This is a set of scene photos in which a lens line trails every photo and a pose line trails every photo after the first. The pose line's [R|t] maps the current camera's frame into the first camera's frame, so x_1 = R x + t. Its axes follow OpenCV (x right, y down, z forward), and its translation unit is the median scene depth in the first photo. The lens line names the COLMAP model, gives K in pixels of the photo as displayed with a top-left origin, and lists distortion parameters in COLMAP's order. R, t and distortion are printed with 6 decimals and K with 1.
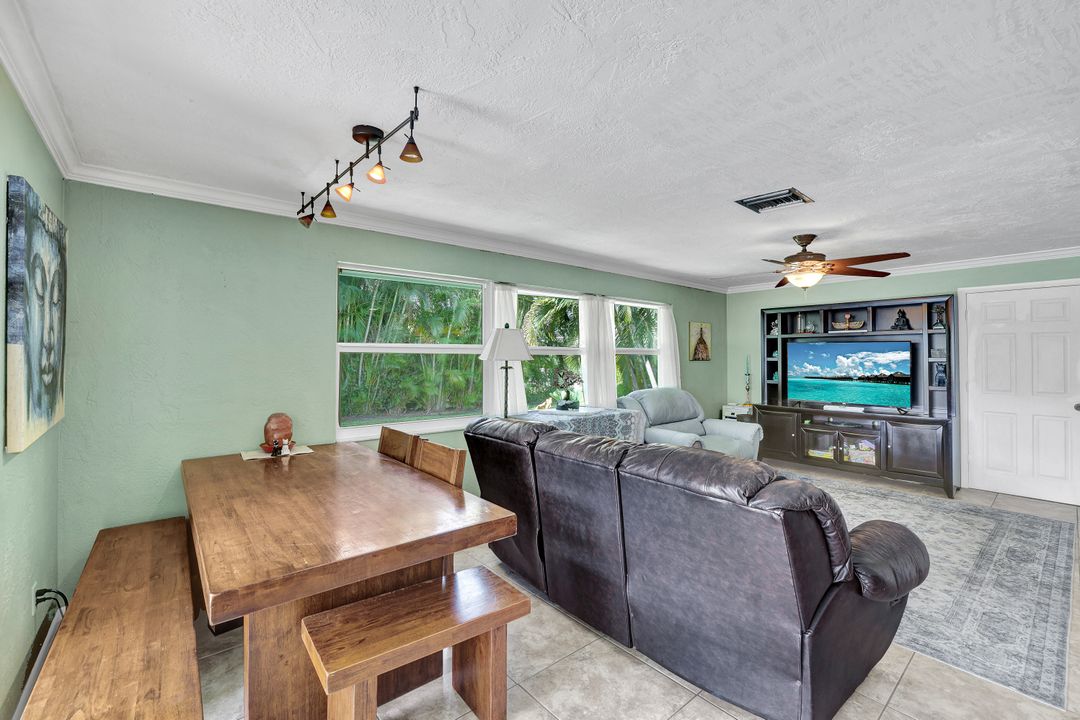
lens RADIAL K [[457.2, 0, 542.6], [0, 457.2, 354.0], [0, 0, 1]] dist [-0.012427, 0.000136]
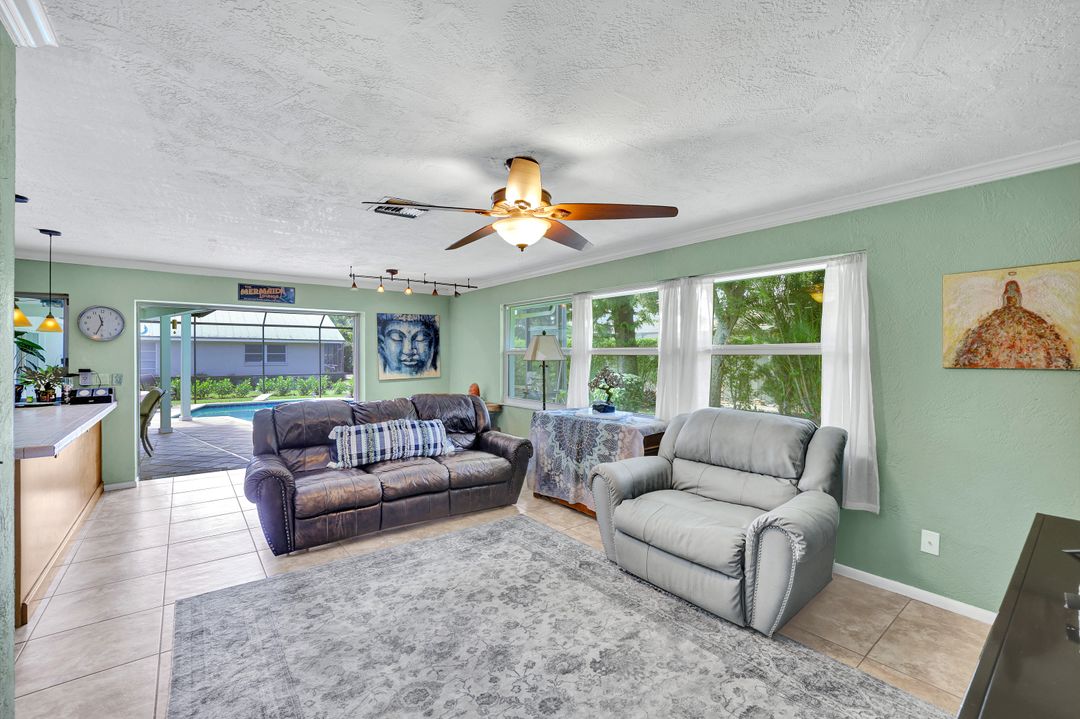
lens RADIAL K [[457.2, 0, 542.6], [0, 457.2, 353.5], [0, 0, 1]] dist [-0.012427, 0.000136]
pose [[-0.003484, -0.004504, -0.999984, 0.959701], [0.010593, 0.999934, -0.004541, 0.000241], [0.999938, -0.010609, -0.003436, 0.818781]]
